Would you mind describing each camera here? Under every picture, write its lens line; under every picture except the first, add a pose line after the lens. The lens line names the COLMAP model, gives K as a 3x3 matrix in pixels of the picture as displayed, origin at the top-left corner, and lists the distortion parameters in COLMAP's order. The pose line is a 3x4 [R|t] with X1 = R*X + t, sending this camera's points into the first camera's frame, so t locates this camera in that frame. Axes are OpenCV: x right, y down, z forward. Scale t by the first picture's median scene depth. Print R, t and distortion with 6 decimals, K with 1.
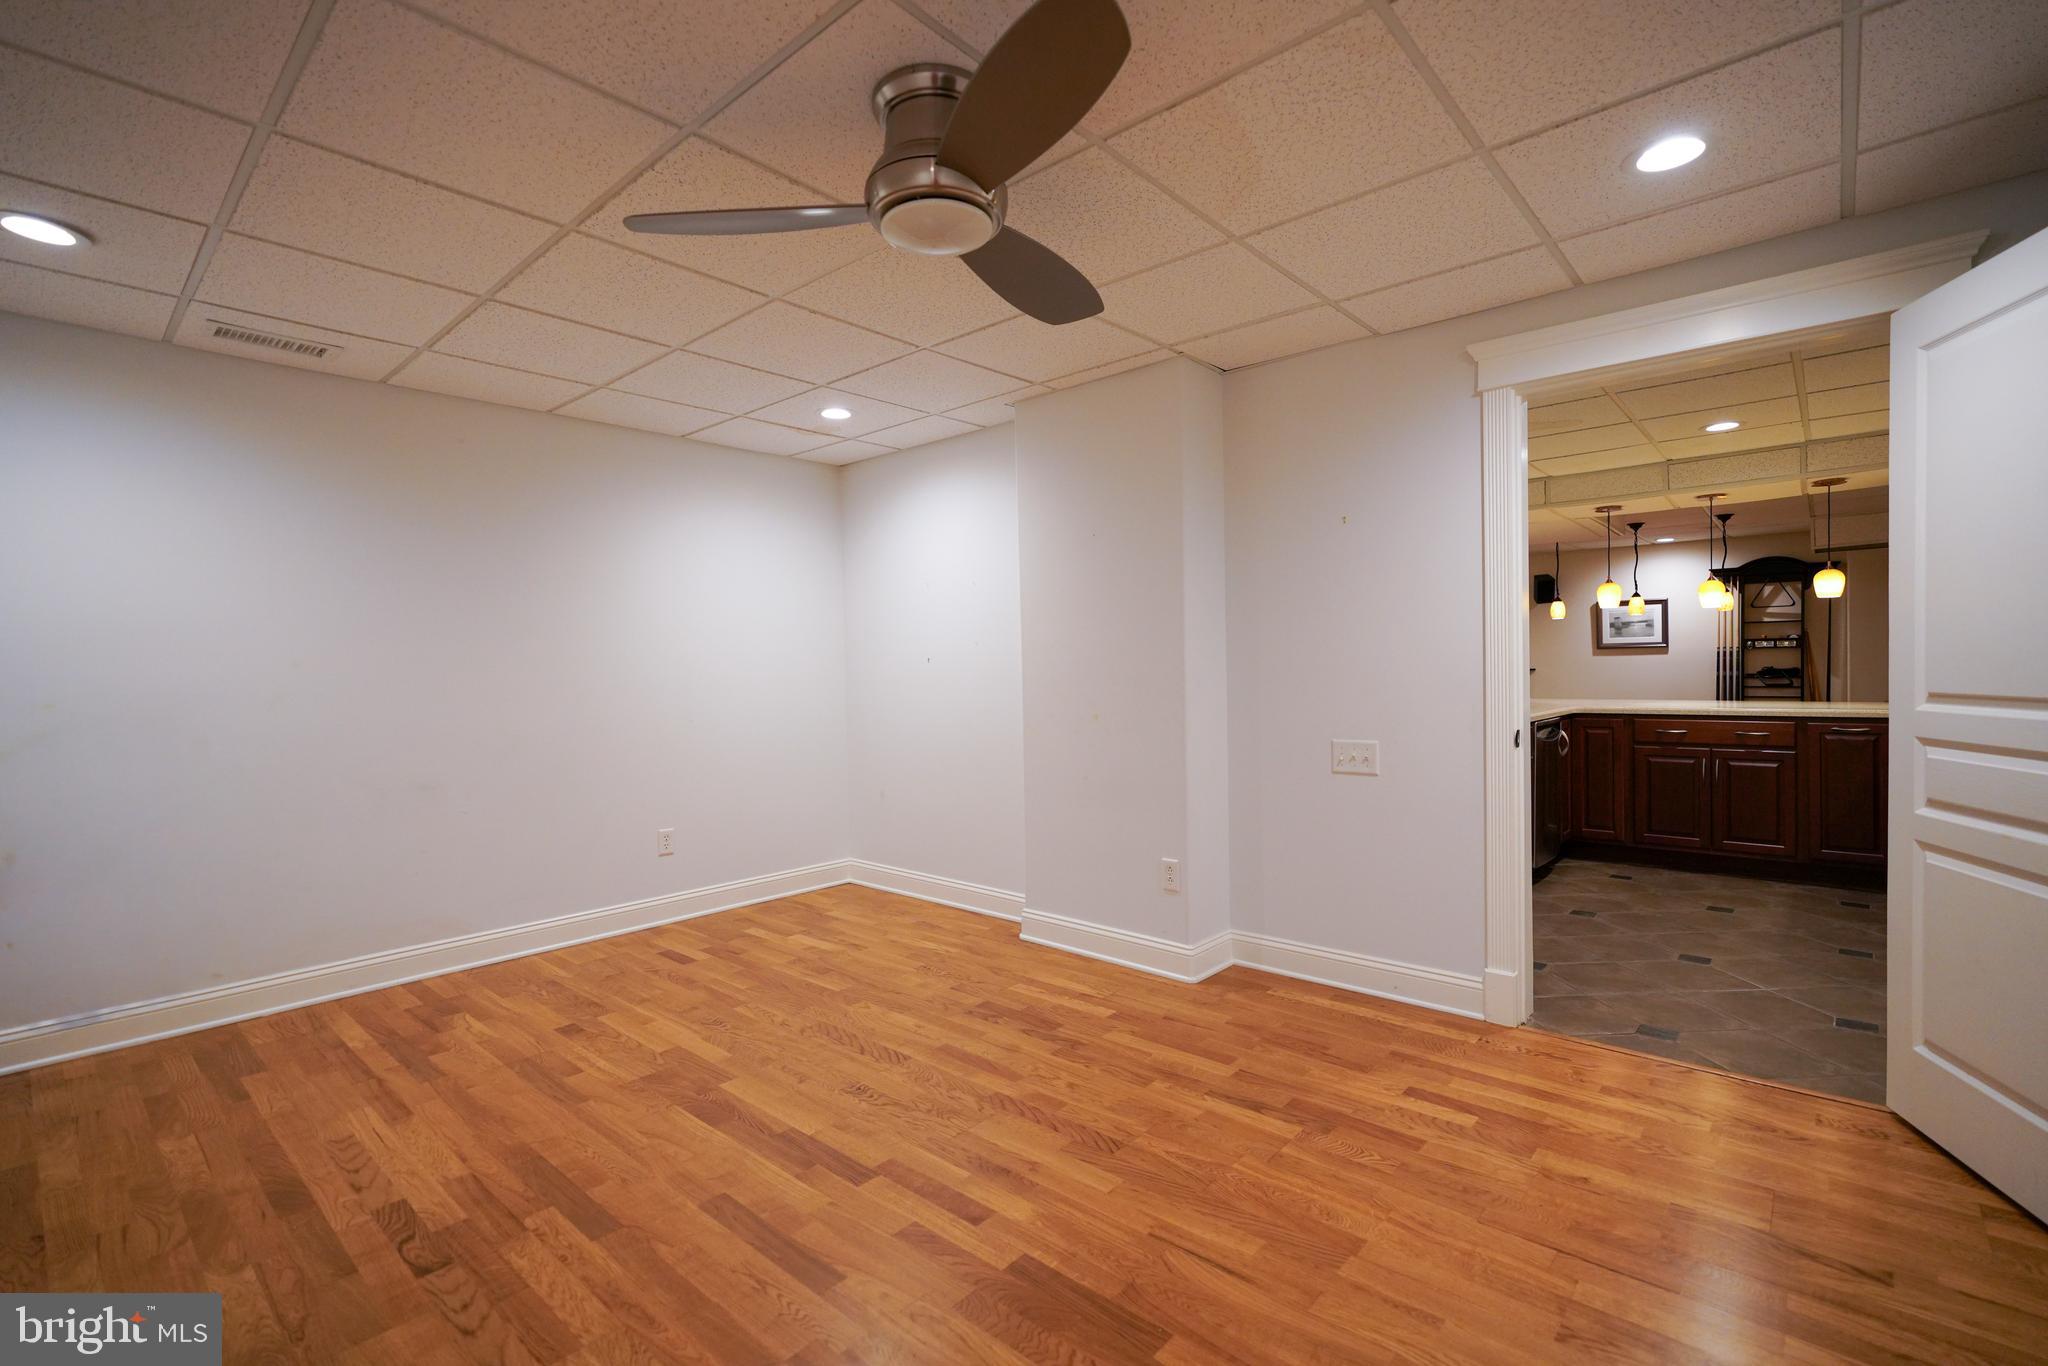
lens RADIAL K [[915.8, 0, 1019.1], [0, 915.8, 678.9], [0, 0, 1]] dist [-0.010526, 0.003009]
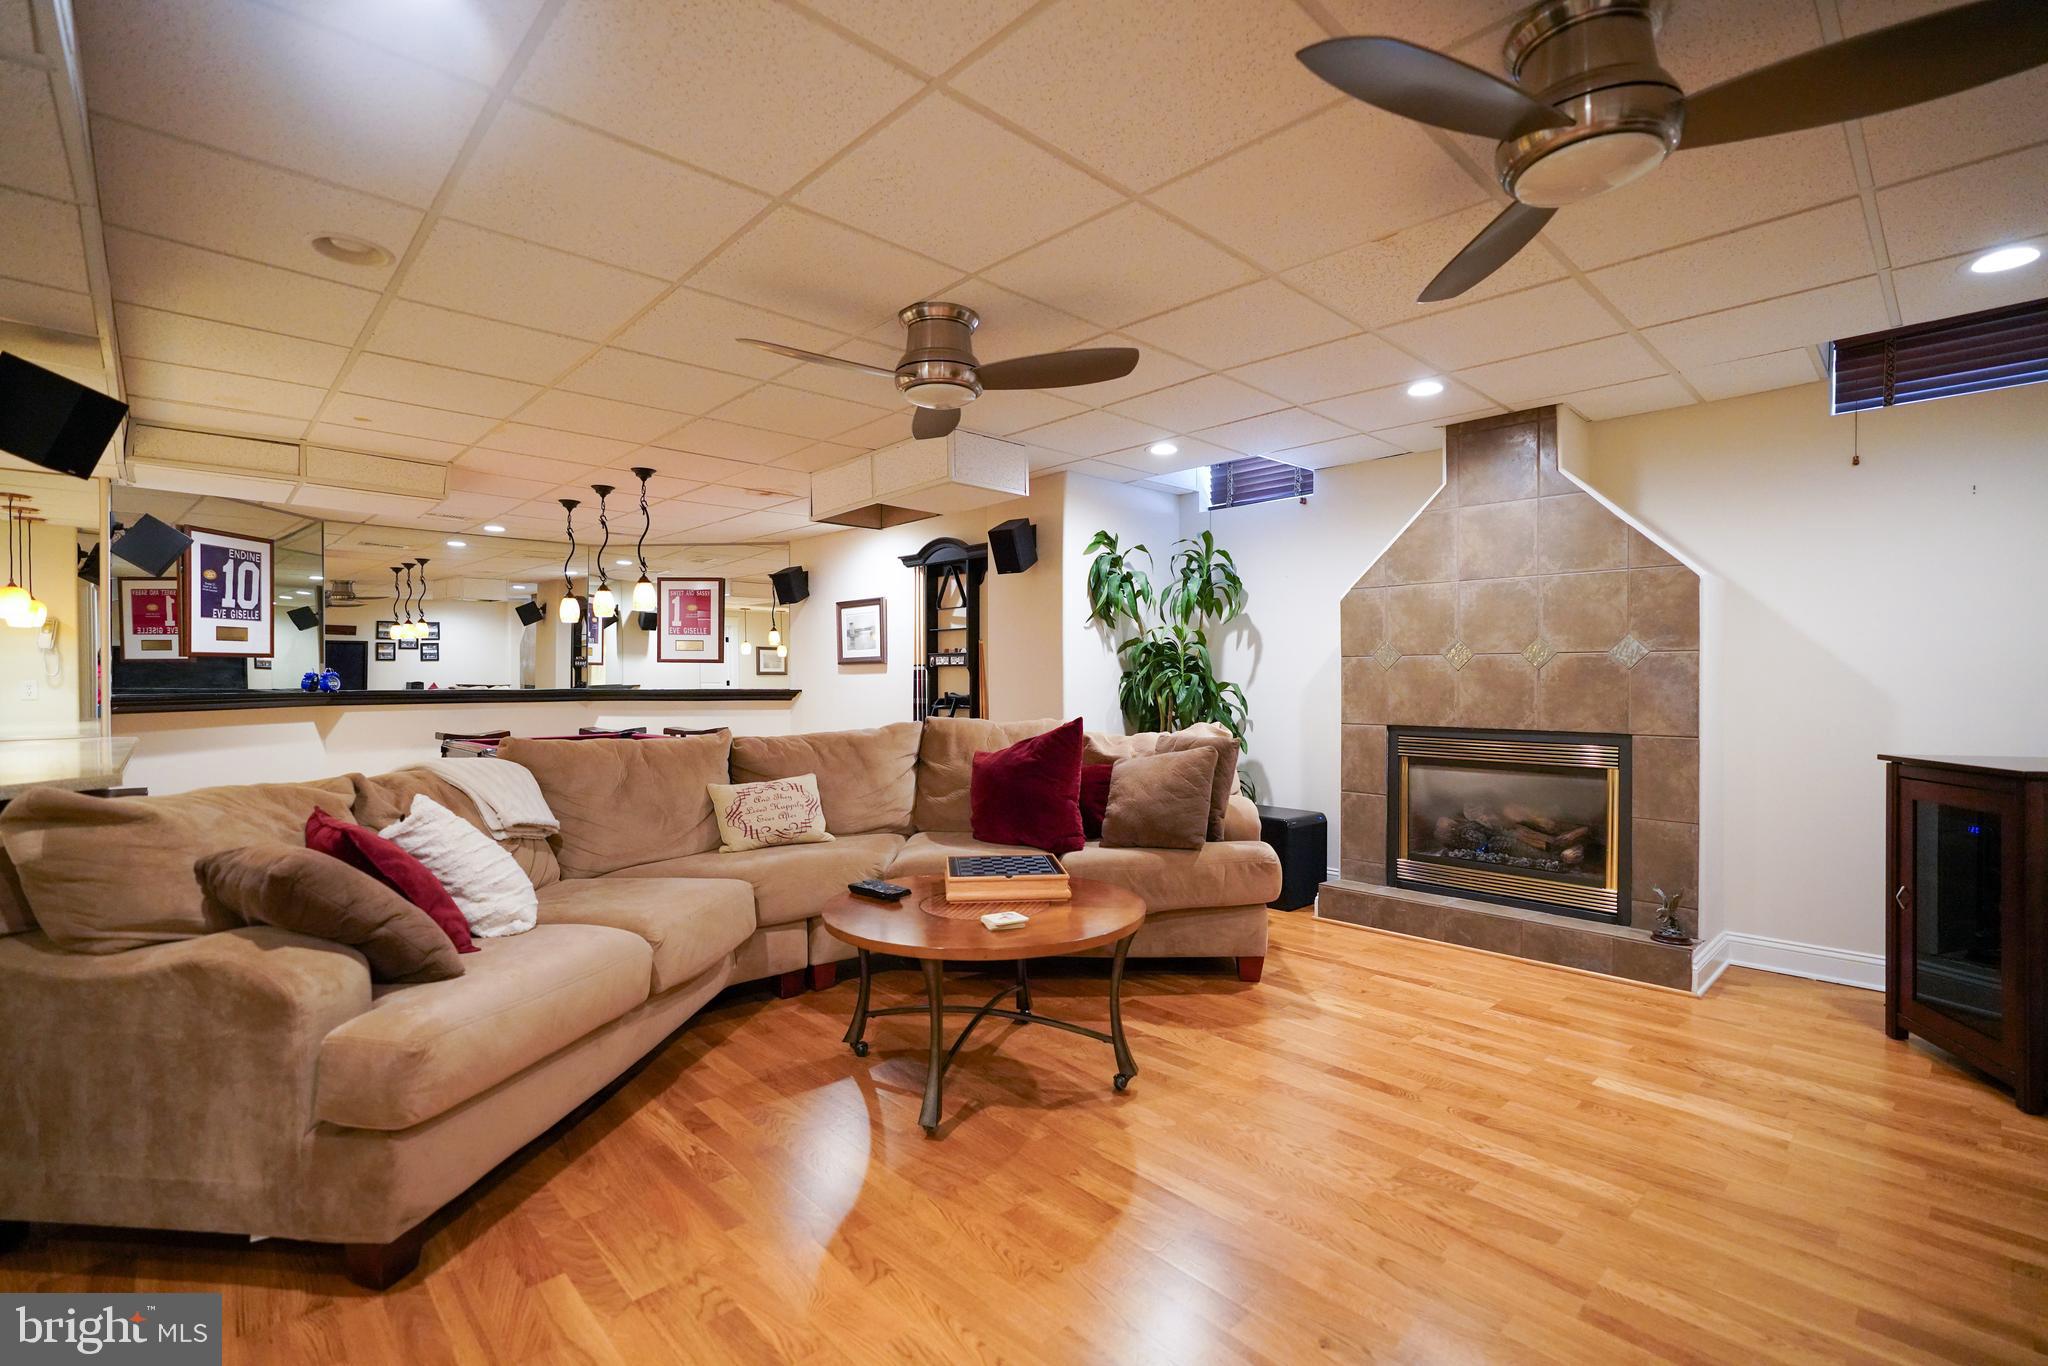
lens RADIAL K [[915.8, 0, 1029.5], [0, 915.8, 683.7], [0, 0, 1]] dist [-0.010526, 0.003009]
pose [[0.998015, 0.013757, -0.061462, 0.923844], [-0.013965, 0.999898, -0.002966, -0.018877], [0.061415, 0.003818, 0.998105, 0.286439]]
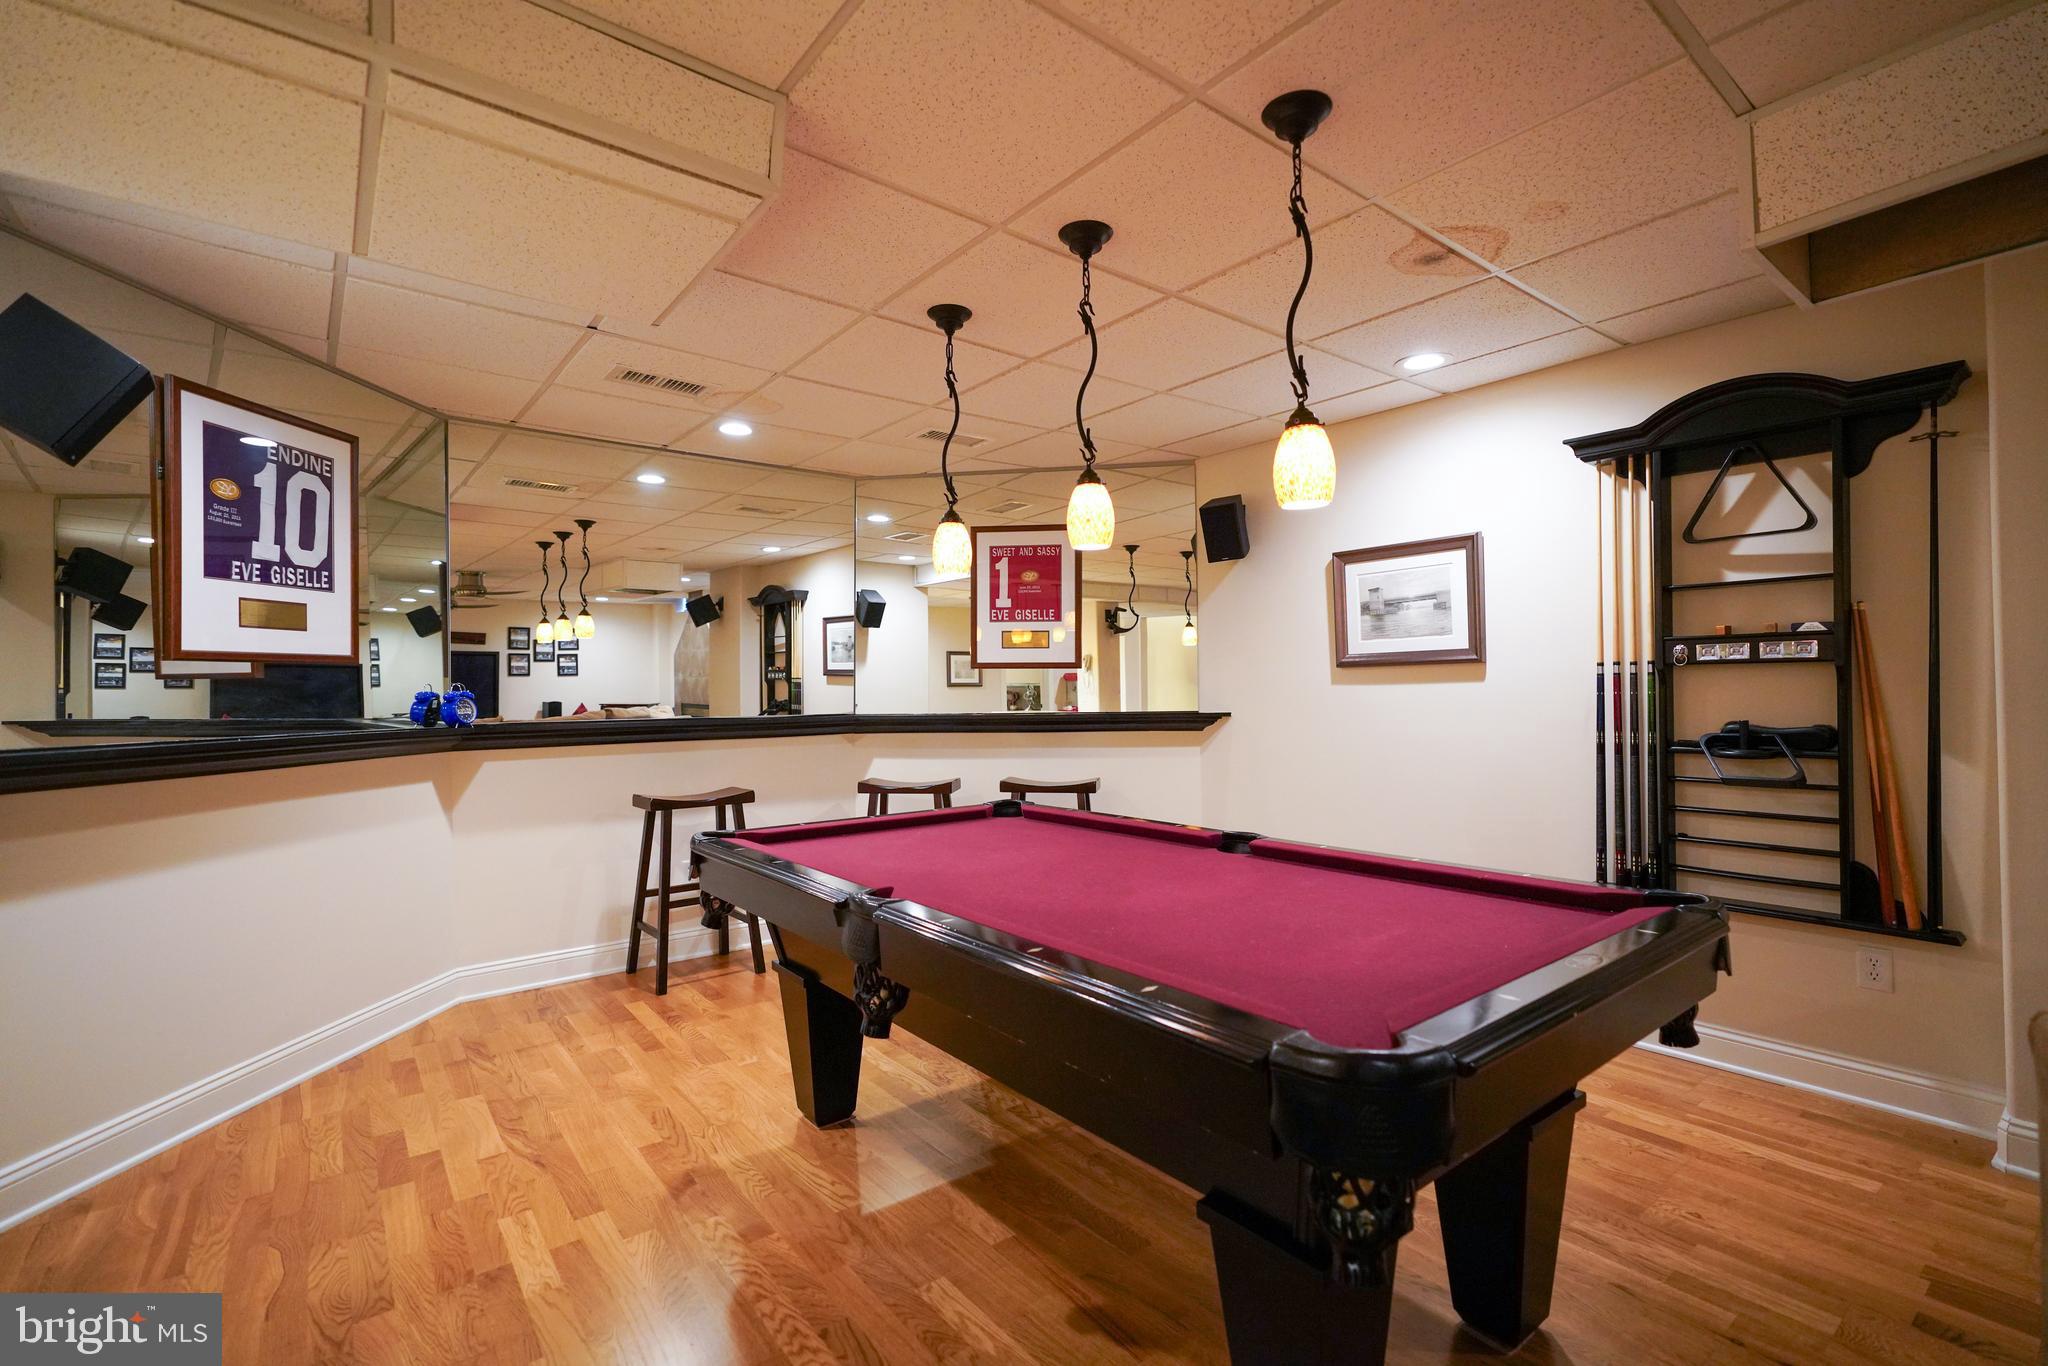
lens RADIAL K [[915.8, 0, 1026.1], [0, 915.8, 685.0], [0, 0, 1]] dist [-0.010526, 0.003009]
pose [[0.987765, 0.002402, -0.155933, 0.618565], [-0.004504, 0.999904, -0.013126, -0.020813], [0.155887, 0.013667, 0.987680, 0.634154]]
